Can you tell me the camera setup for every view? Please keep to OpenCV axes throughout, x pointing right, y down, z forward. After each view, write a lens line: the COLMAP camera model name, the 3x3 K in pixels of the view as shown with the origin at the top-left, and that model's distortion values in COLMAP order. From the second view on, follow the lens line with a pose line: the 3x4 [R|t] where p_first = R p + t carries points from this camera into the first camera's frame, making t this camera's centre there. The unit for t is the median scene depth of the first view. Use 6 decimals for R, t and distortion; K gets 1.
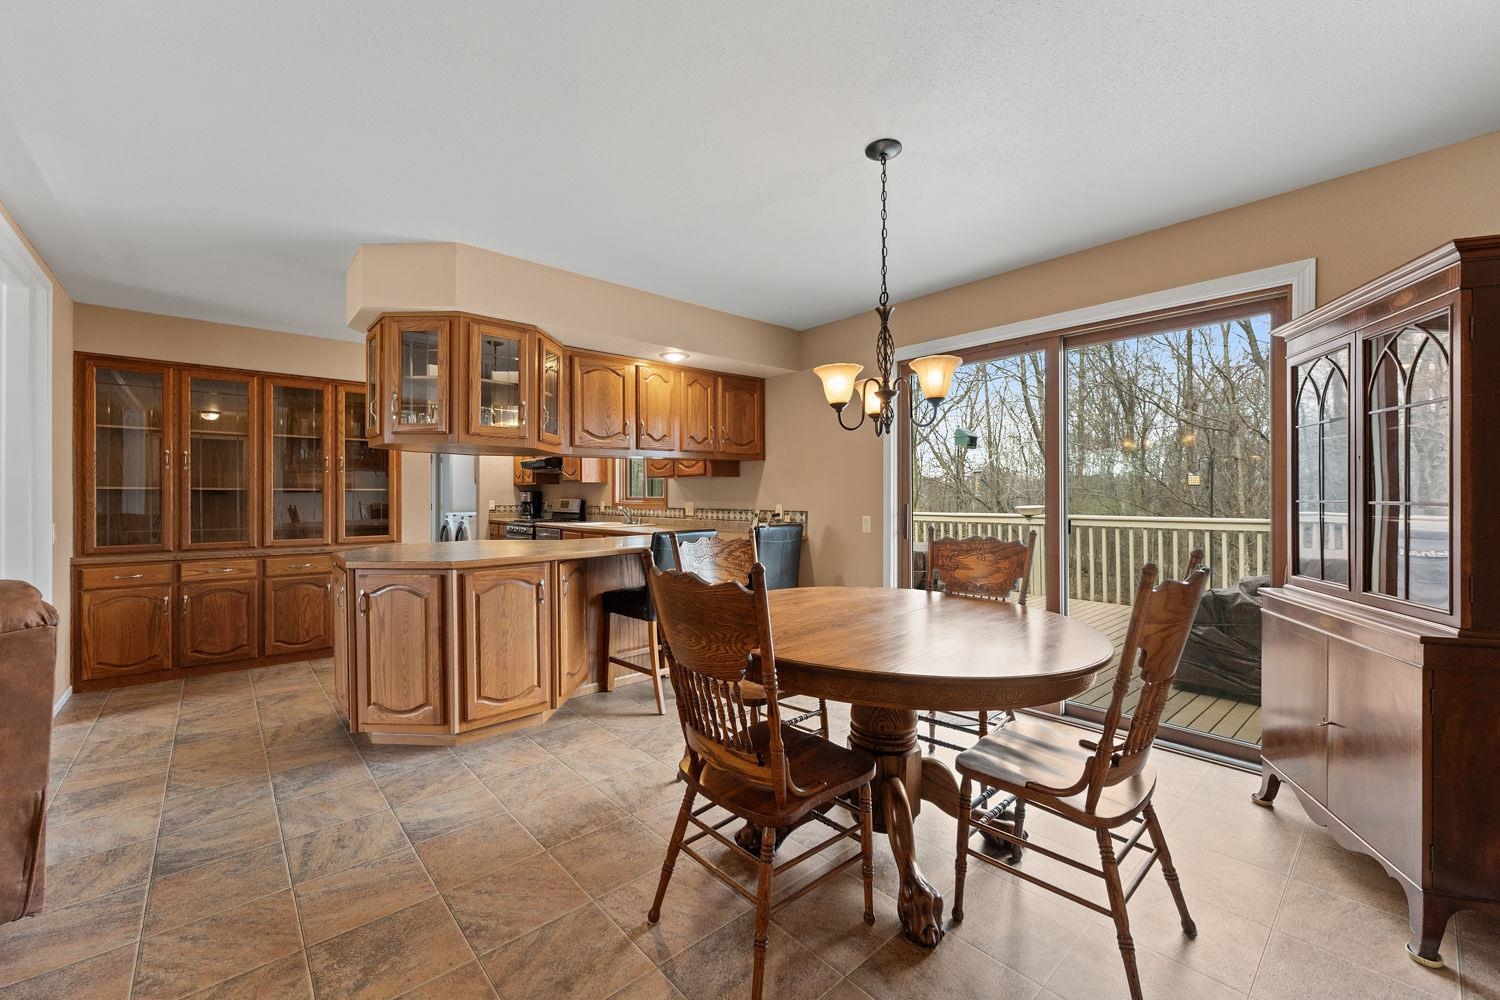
lens RADIAL K [[603.0, 0, 749.1], [0, 603.0, 496.5], [0, 0, 1]] dist [-0.000855, -0.000538]
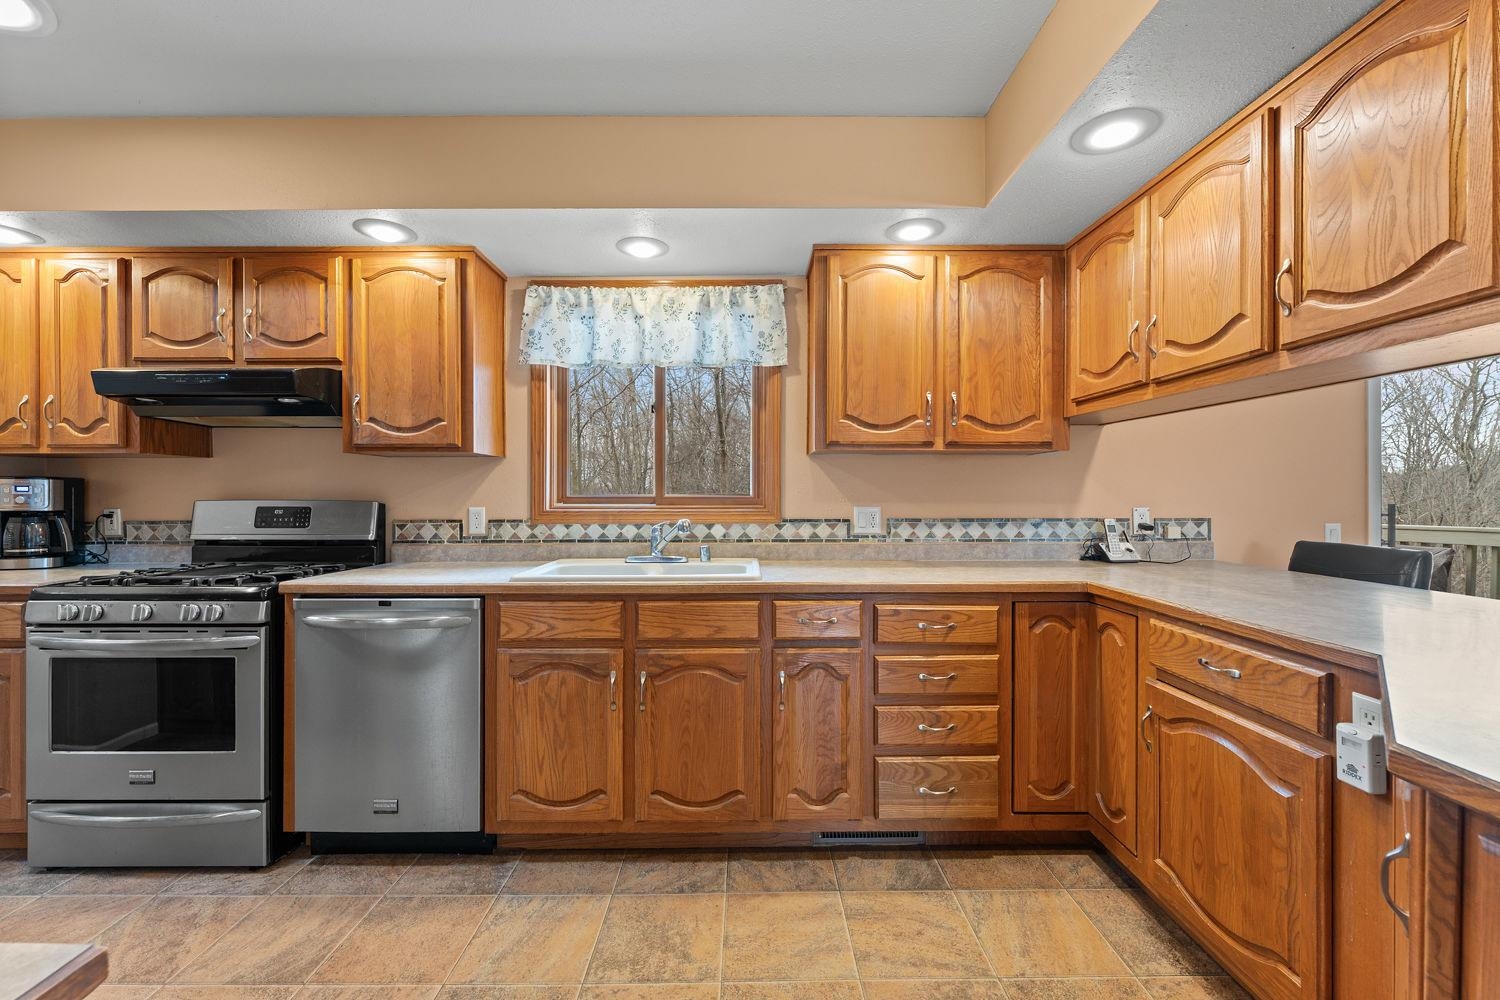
lens RADIAL K [[603.0, 0, 746.2], [0, 603.0, 497.2], [0, 0, 1]] dist [-0.000855, -0.000538]
pose [[0.662596, 0.001679, 0.748975, -0.670077], [0.001573, 0.999992, -0.003633, 0.006111], [-0.748976, 0.003585, 0.662588, 1.012588]]
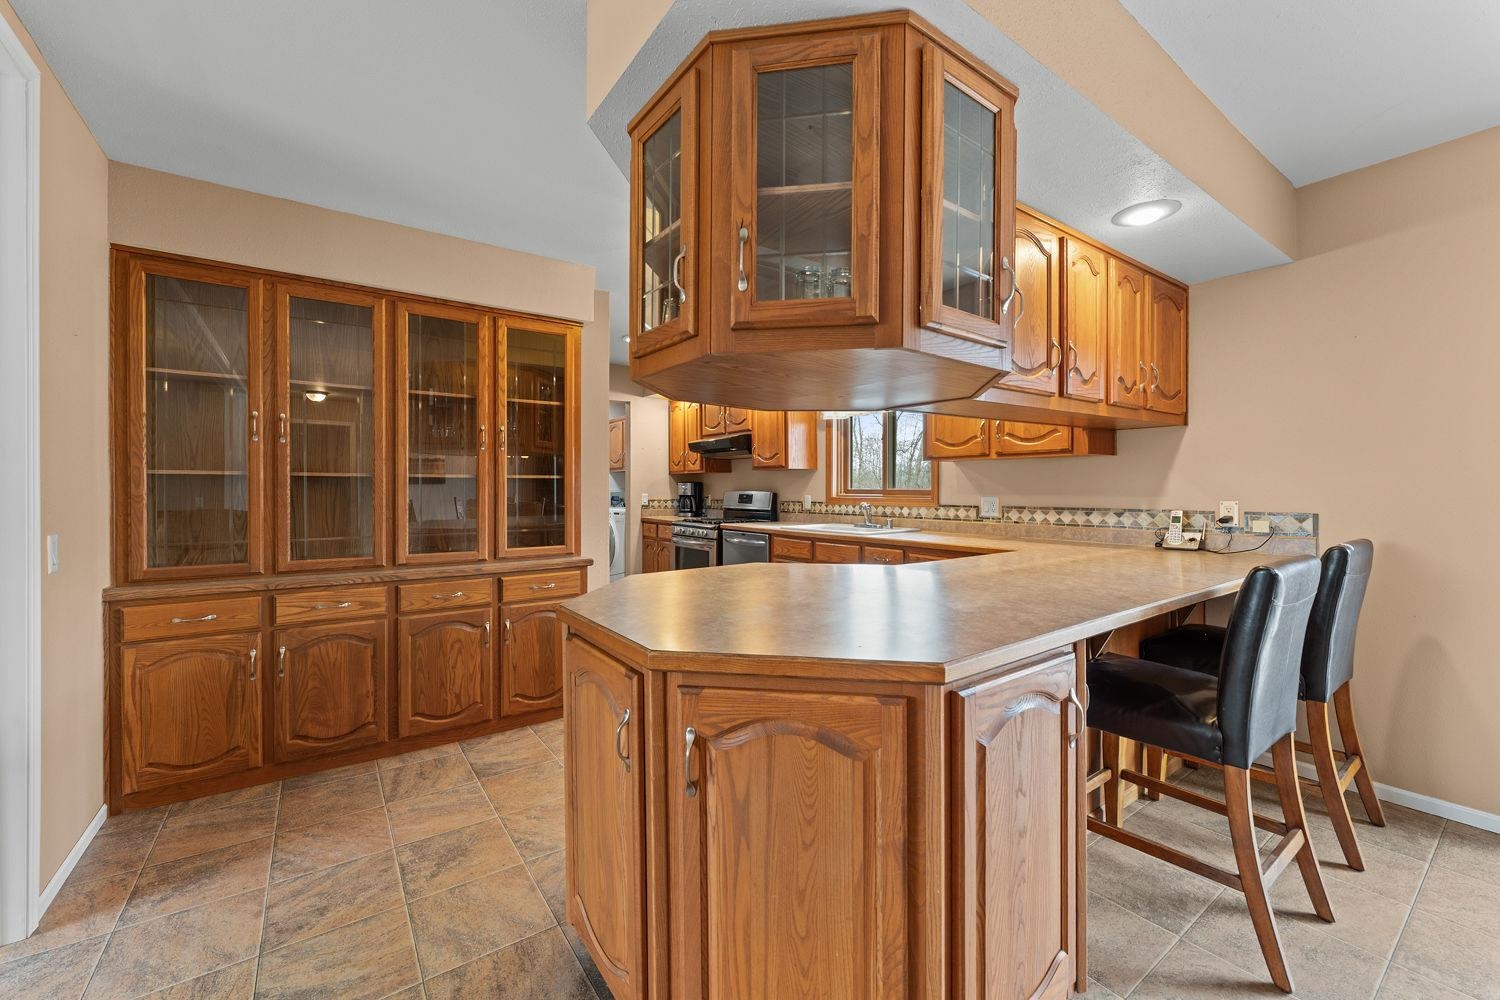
lens RADIAL K [[603.0, 0, 746.6], [0, 603.0, 492.4], [0, 0, 1]] dist [-0.000855, -0.000538]
pose [[0.994078, 0.001226, -0.108661, -0.384564], [-0.000767, 0.999991, 0.004267, 0.003127], [0.108665, -0.004158, 0.994070, 0.425681]]
